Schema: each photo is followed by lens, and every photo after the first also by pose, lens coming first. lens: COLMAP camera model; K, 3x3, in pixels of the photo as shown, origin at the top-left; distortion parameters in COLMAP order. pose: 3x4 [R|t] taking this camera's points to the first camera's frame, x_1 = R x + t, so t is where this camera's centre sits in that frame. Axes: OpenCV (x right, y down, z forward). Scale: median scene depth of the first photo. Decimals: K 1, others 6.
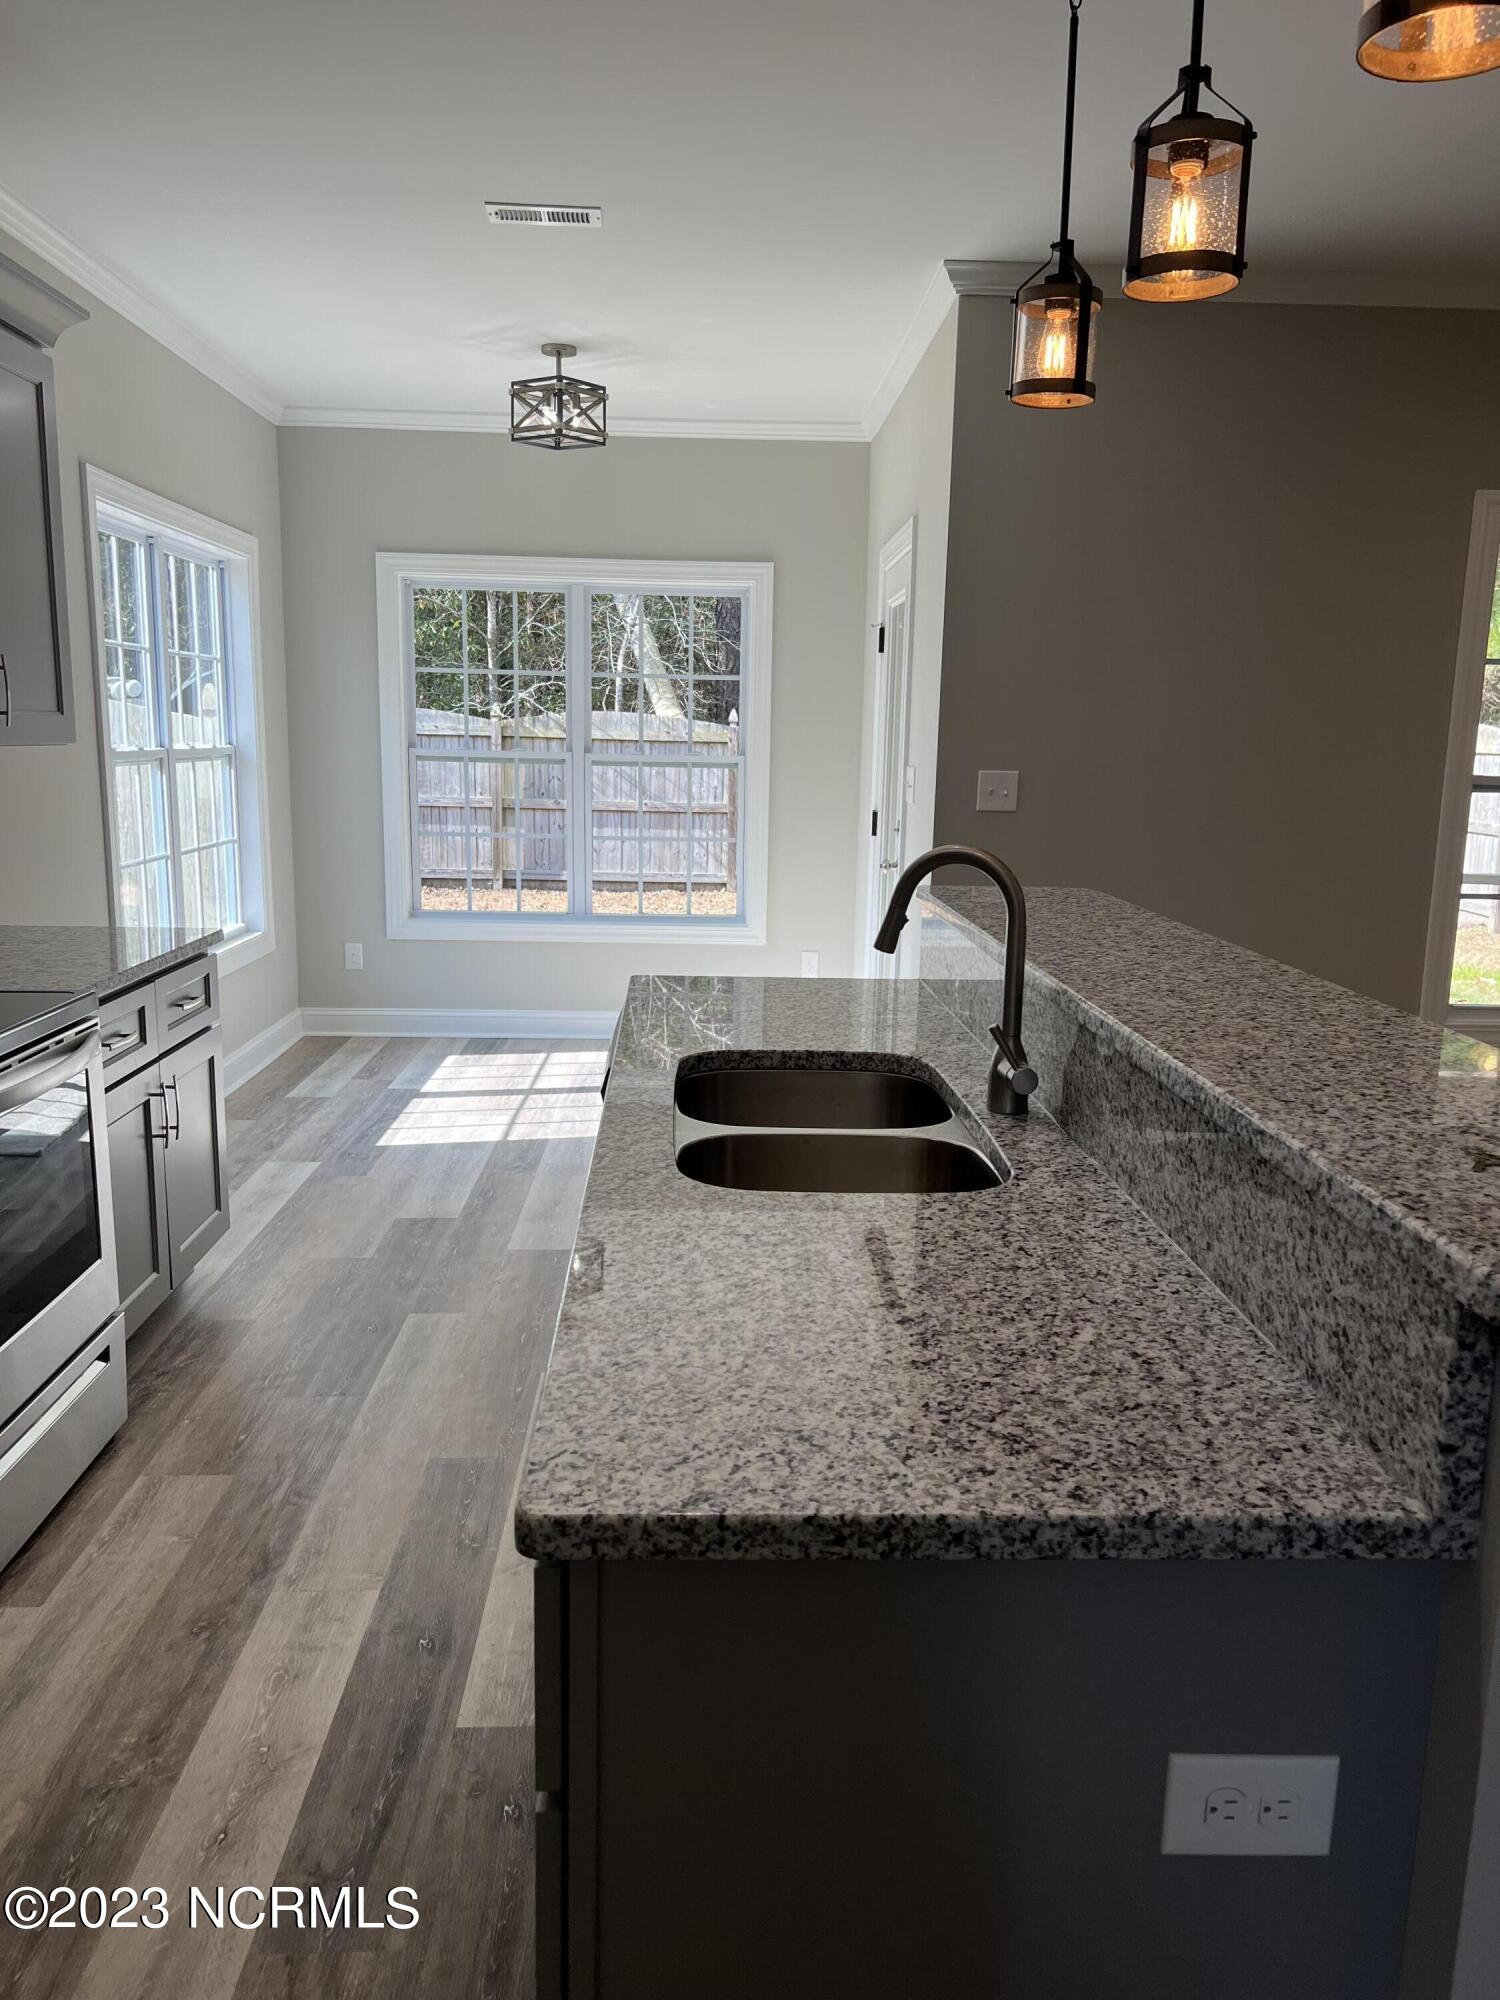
lens RADIAL K [[1490.5, 0, 745.2], [0, 1490.5, 1017.9], [0, 0, 1]] dist [0.045655, -0.051521]
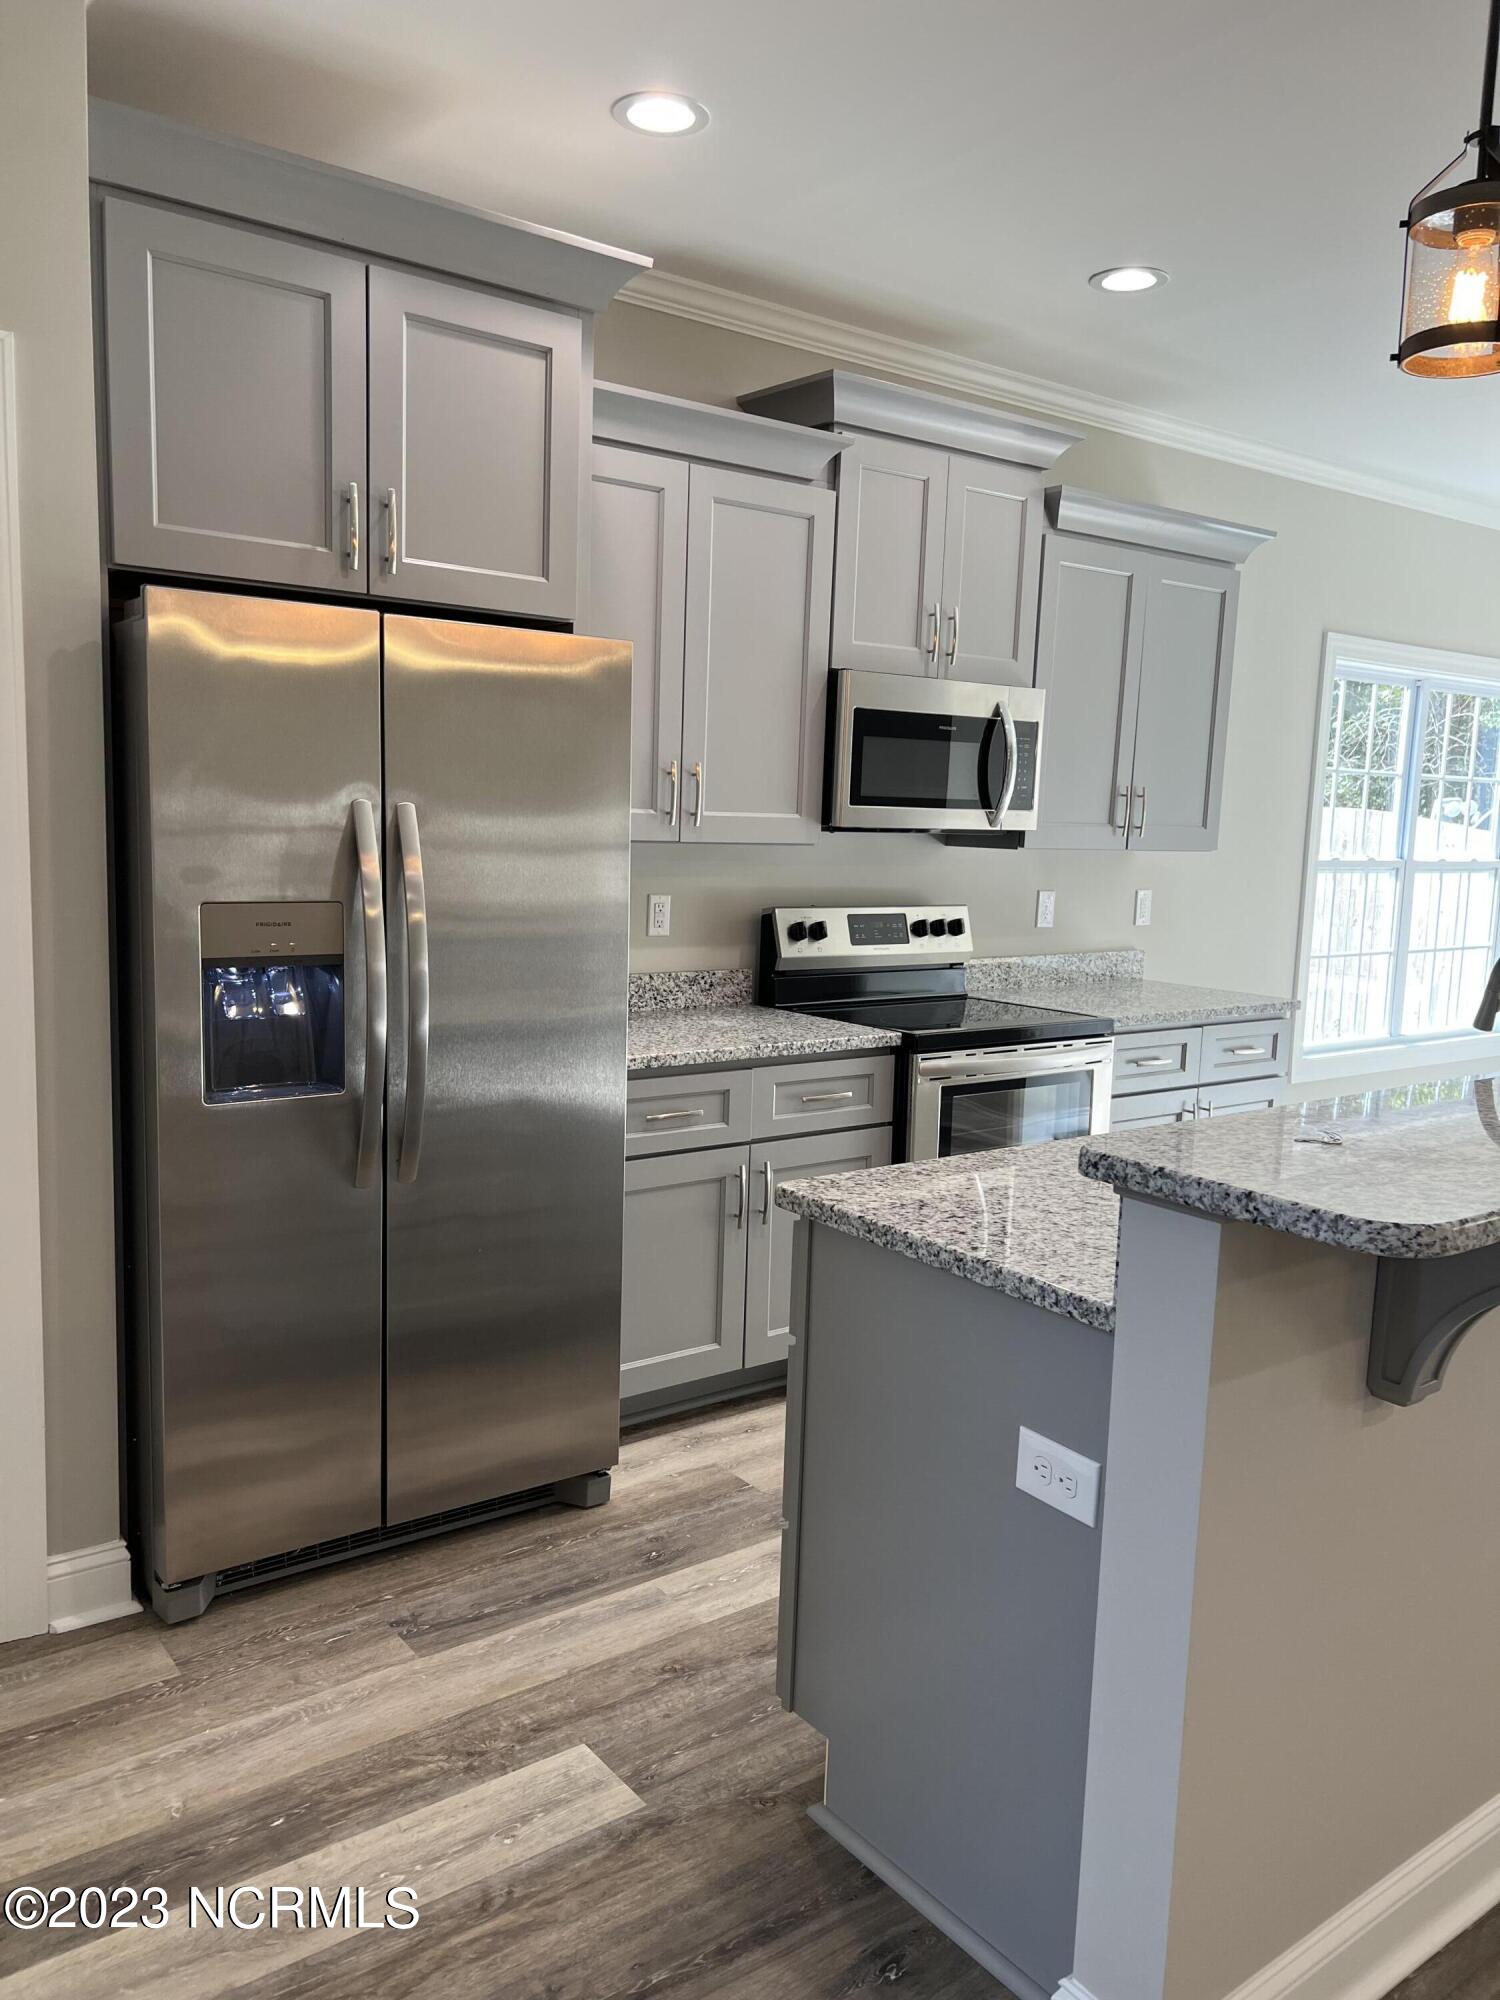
lens RADIAL K [[1483.4, 0, 727.0], [0, 1483.4, 1016.1], [0, 0, 1]] dist [0.050745, -0.051408]
pose [[0.561563, 0.109649, -0.820137, 0.426725], [-0.172992, 0.984835, 0.013217, 0.019223], [0.809148, 0.134455, 0.572015, -0.091214]]
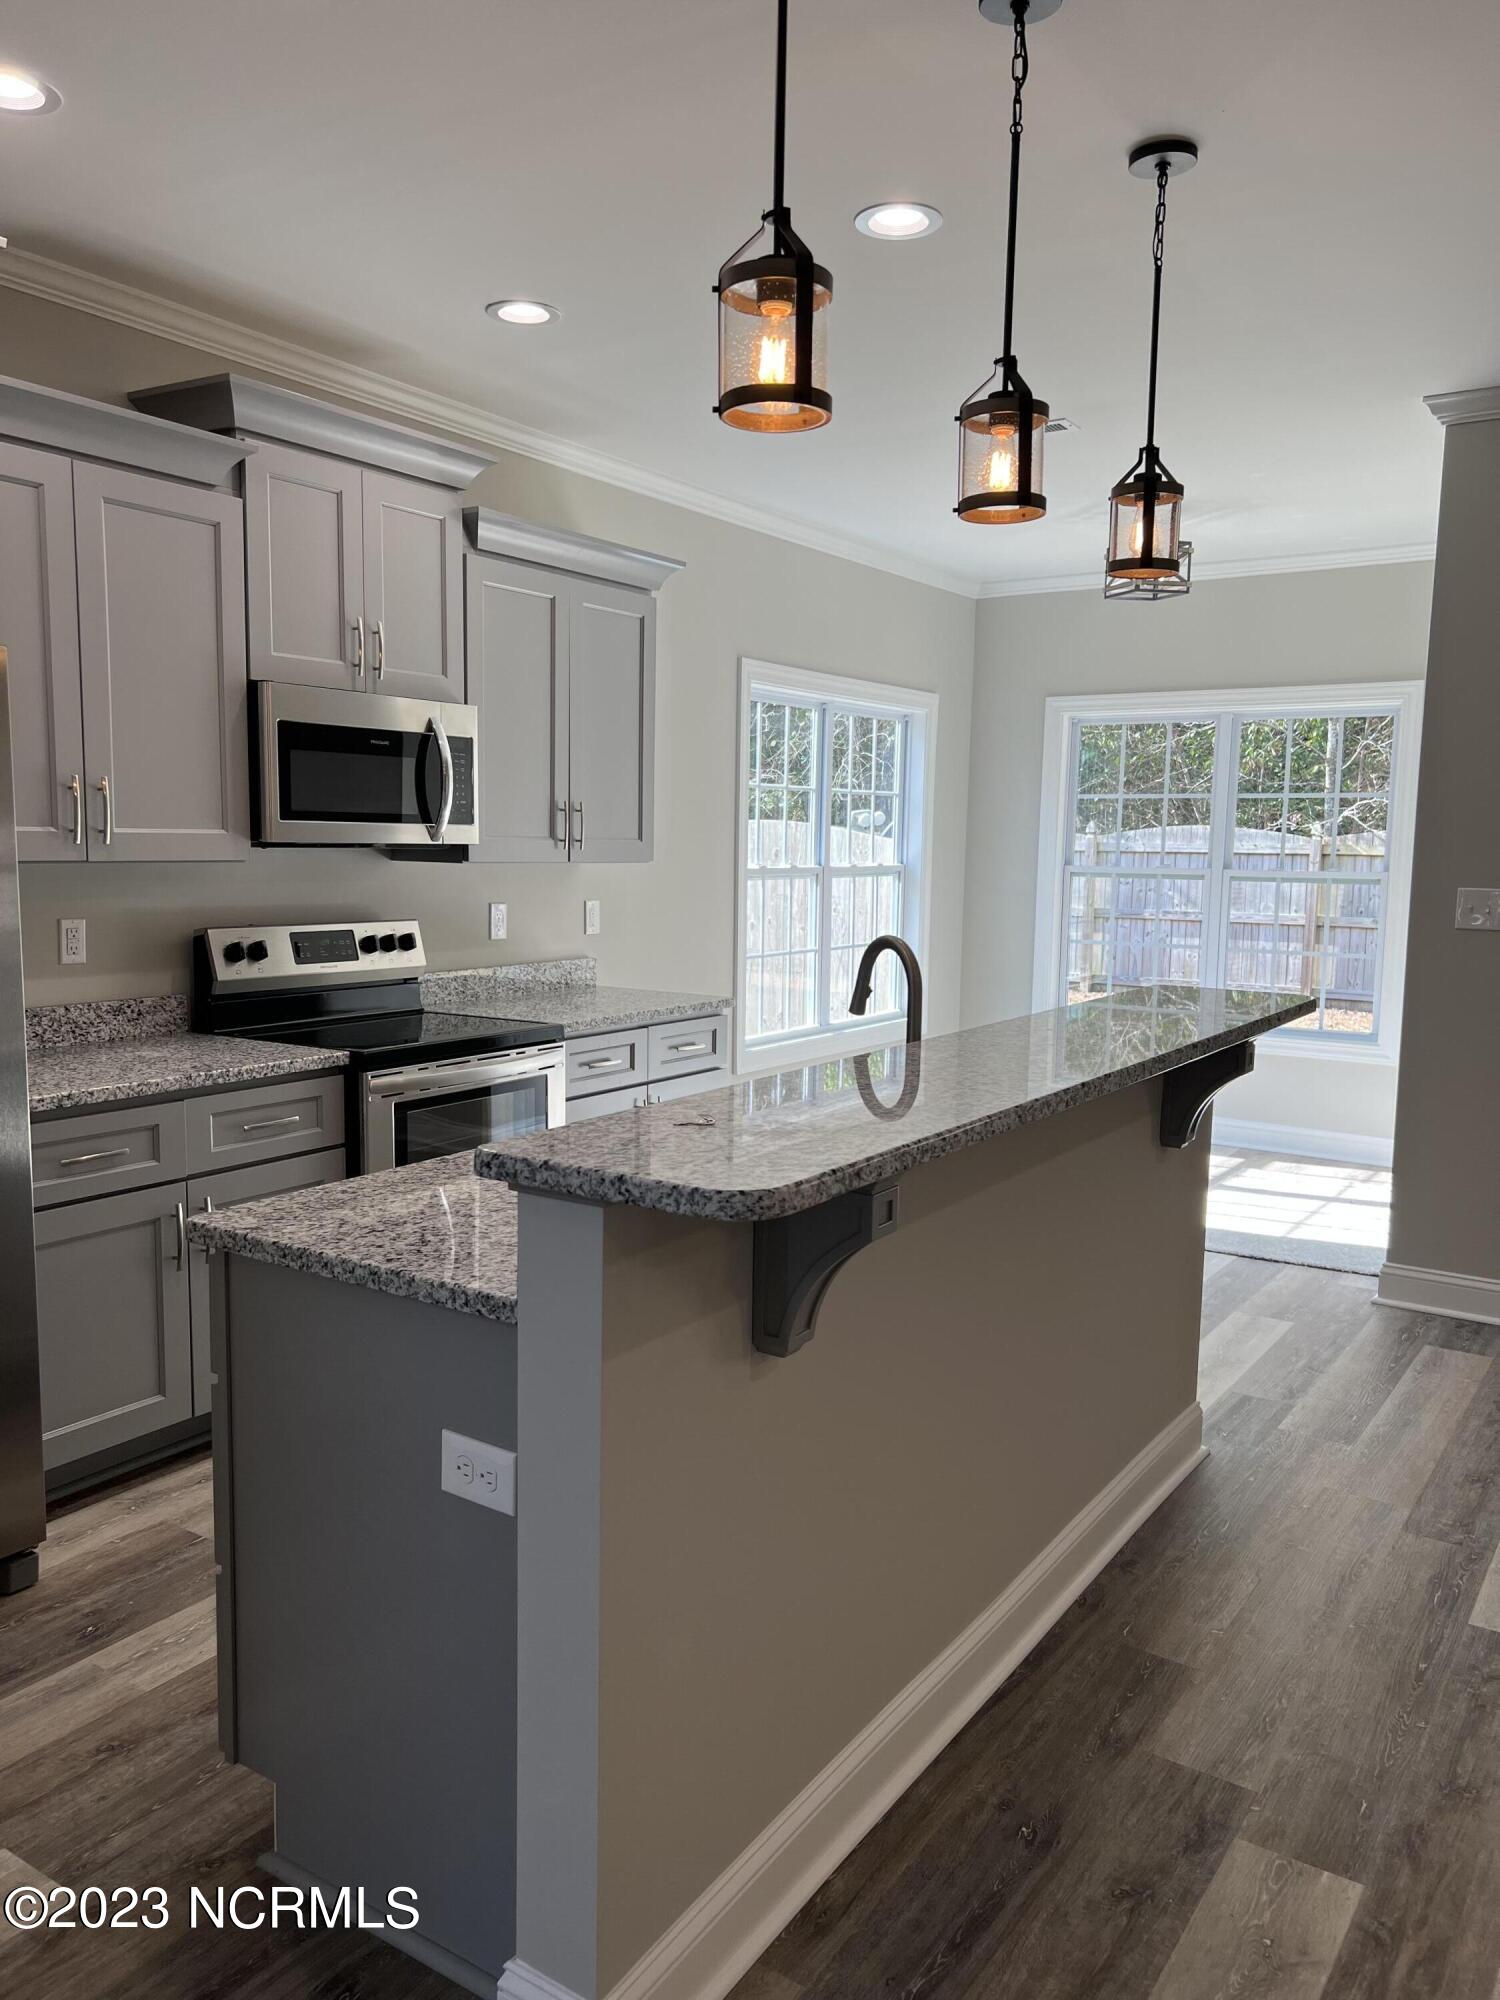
lens RADIAL K [[1483.4, 0, 727.0], [0, 1483.4, 1016.1], [0, 0, 1]] dist [0.050745, -0.051408]
pose [[0.804177, 0.061085, -0.591242, 0.456464], [-0.107737, 0.993209, -0.043924, 0.016313], [0.584544, 0.099021, 0.805297, -0.073216]]
